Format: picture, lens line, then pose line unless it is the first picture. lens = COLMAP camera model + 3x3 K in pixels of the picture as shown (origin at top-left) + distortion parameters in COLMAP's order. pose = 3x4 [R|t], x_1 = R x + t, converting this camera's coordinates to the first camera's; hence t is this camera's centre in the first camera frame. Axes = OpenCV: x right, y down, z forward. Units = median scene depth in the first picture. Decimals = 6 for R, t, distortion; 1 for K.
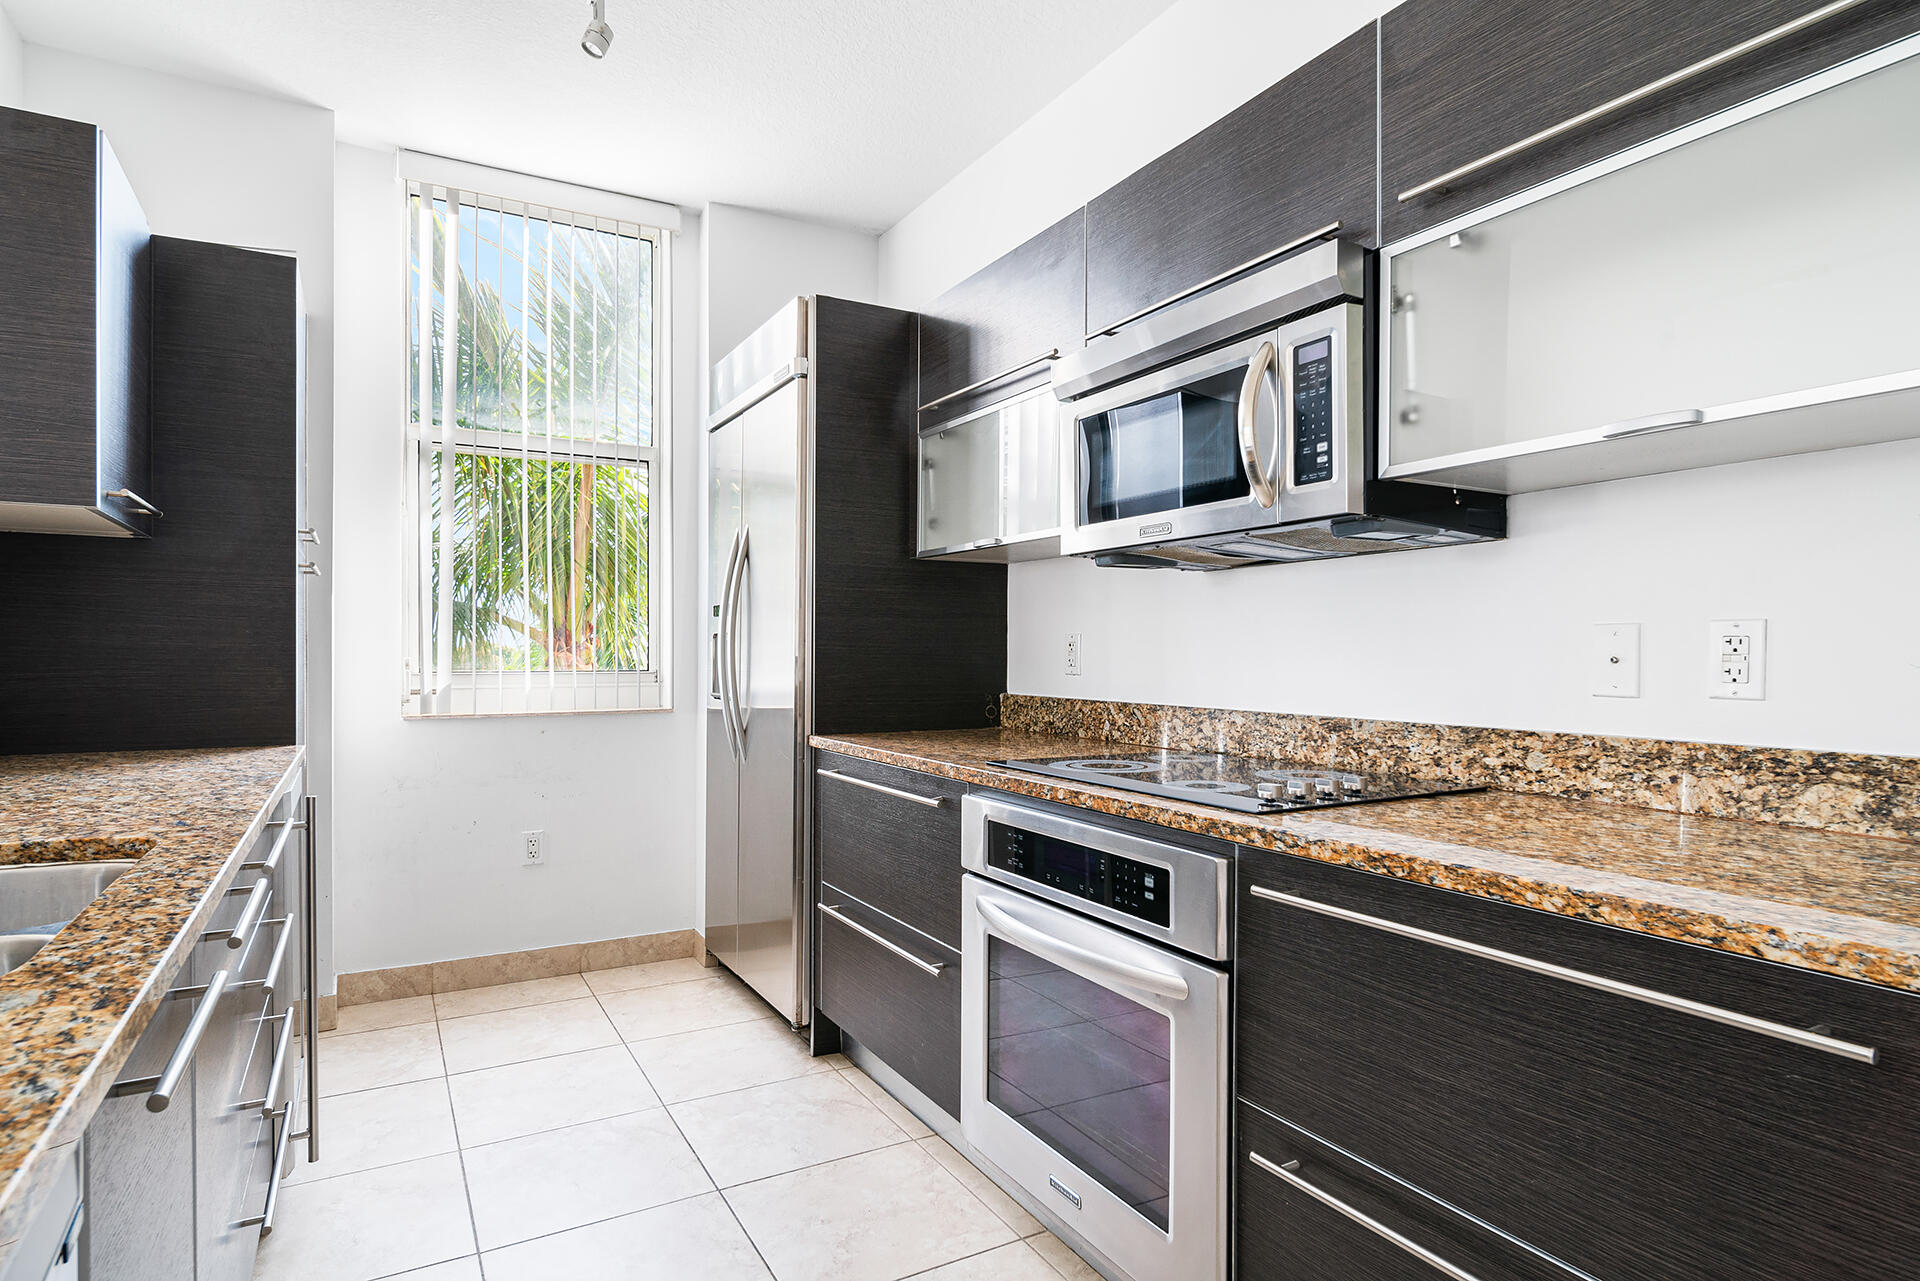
lens RADIAL K [[1048.0, 0, 963.1], [0, 1048.0, 660.5], [0, 0, 1]] dist [-0.000669, -0.000172]
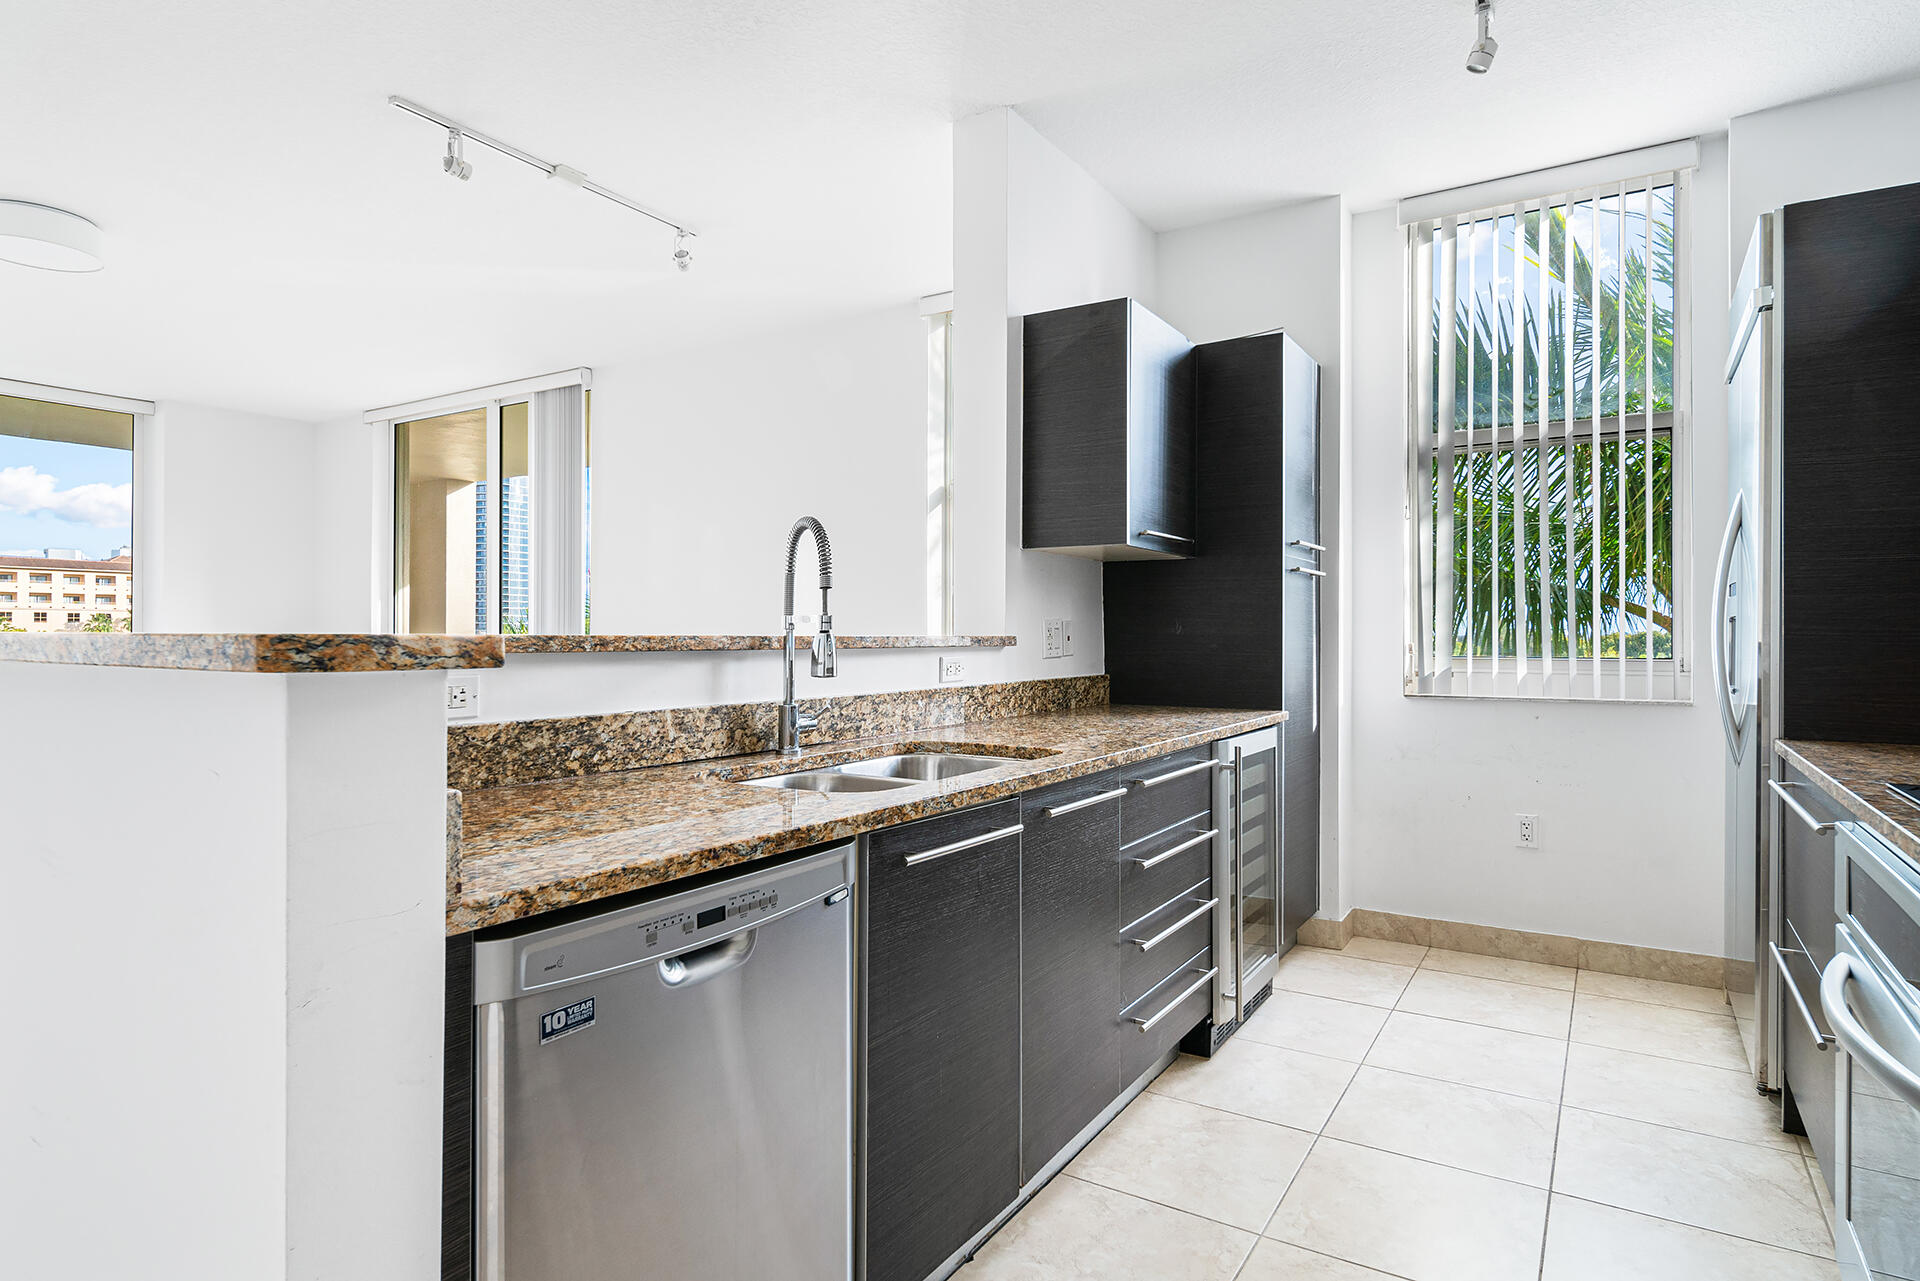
lens RADIAL K [[1055.9, 0, 951.6], [0, 1055.9, 631.6], [0, 0, 1]] dist [0.000710, -0.000273]
pose [[0.465717, -0.005268, -0.884918, 0.383520], [-0.007077, 0.999928, -0.009678, -0.000597], [0.884905, 0.010770, 0.465646, 0.046063]]
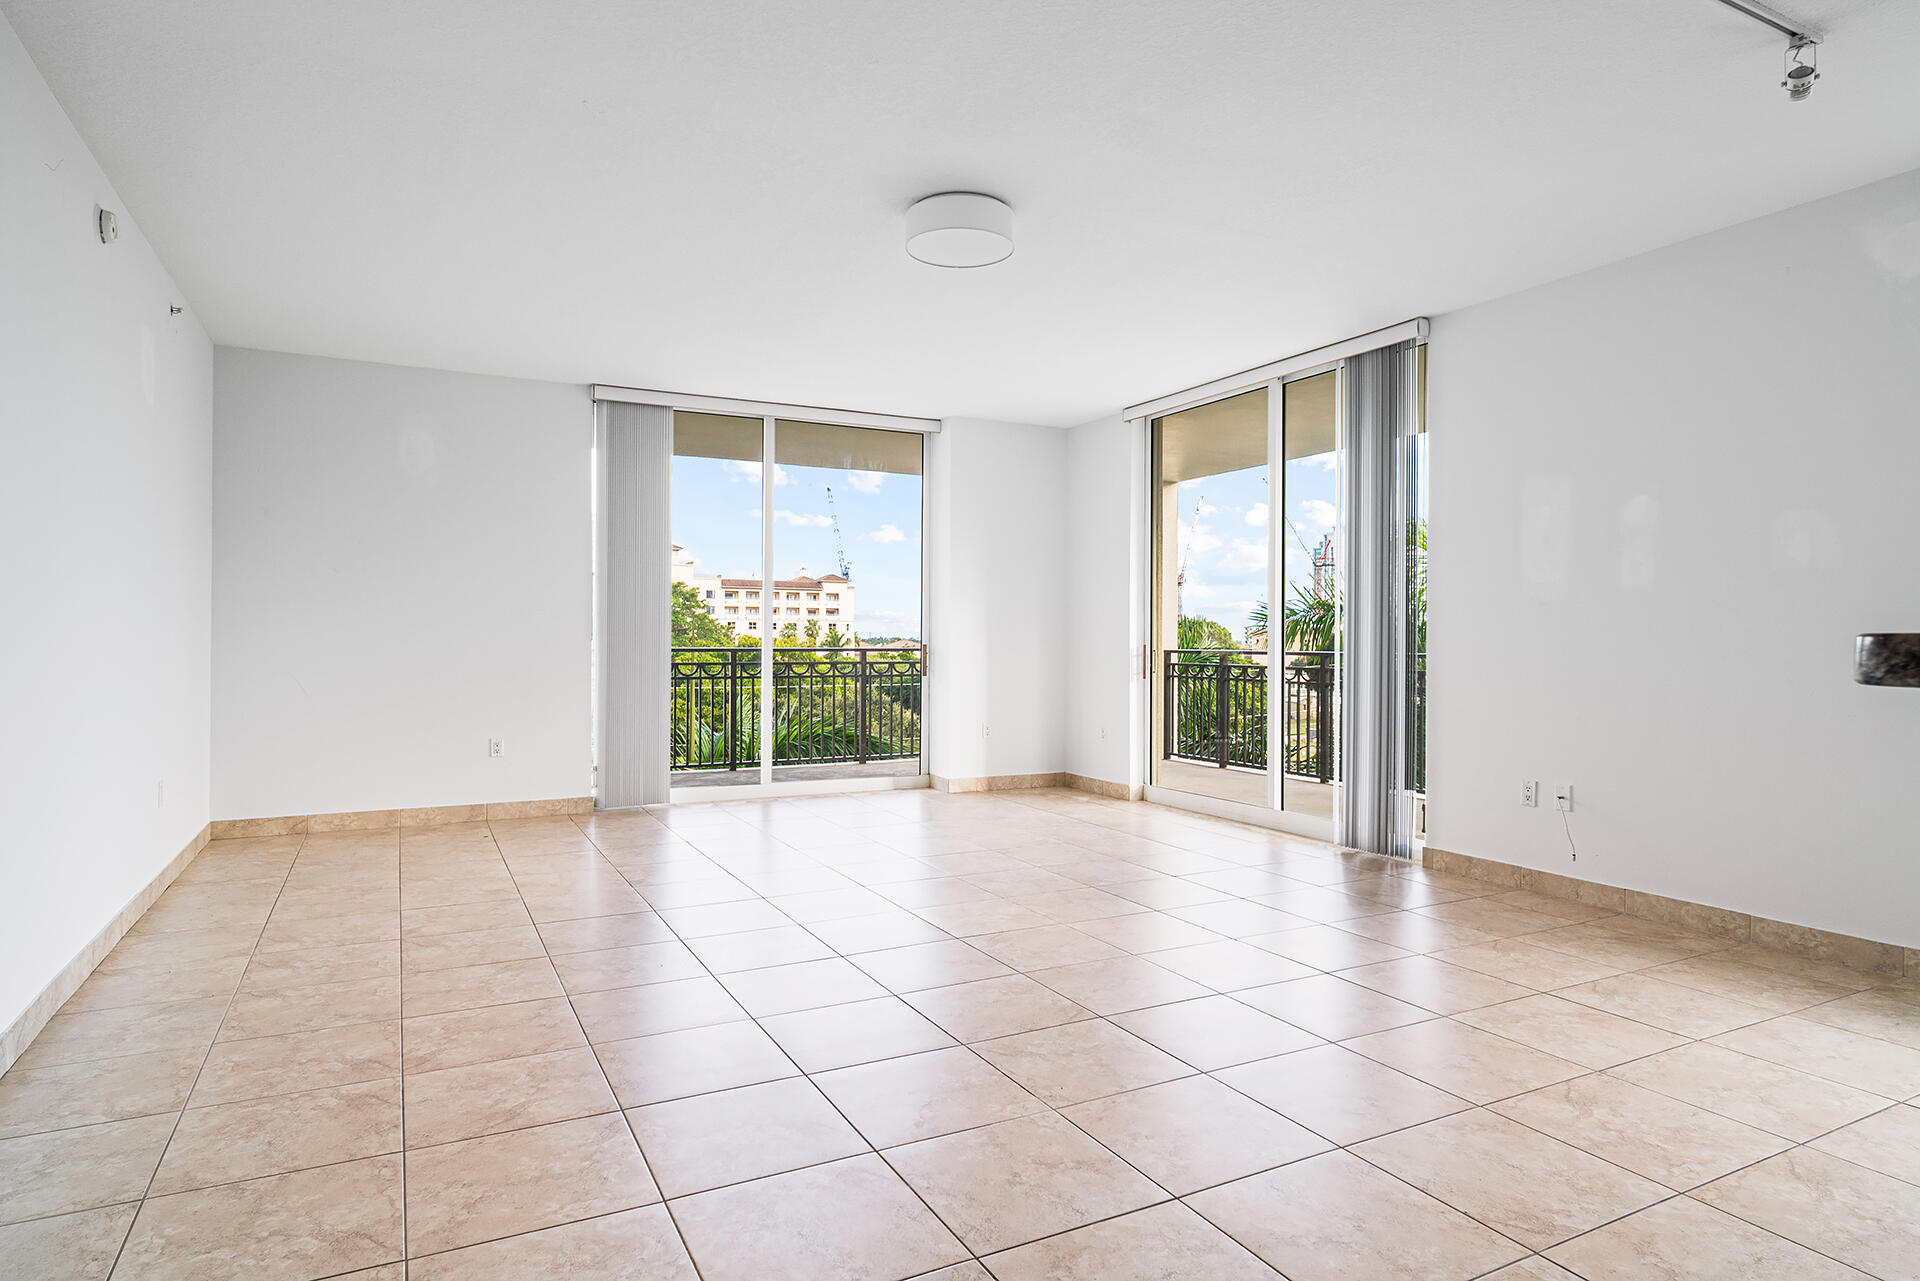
lens RADIAL K [[1068.9, 0, 948.9], [0, 1068.9, 638.9], [0, 0, 1]] dist [-0.000690, 0.000488]
pose [[-0.043519, -0.004006, -0.999045, -0.189204], [-0.012717, 0.999913, -0.003455, 0.002591], [0.998972, 0.012555, -0.043566, -0.459328]]
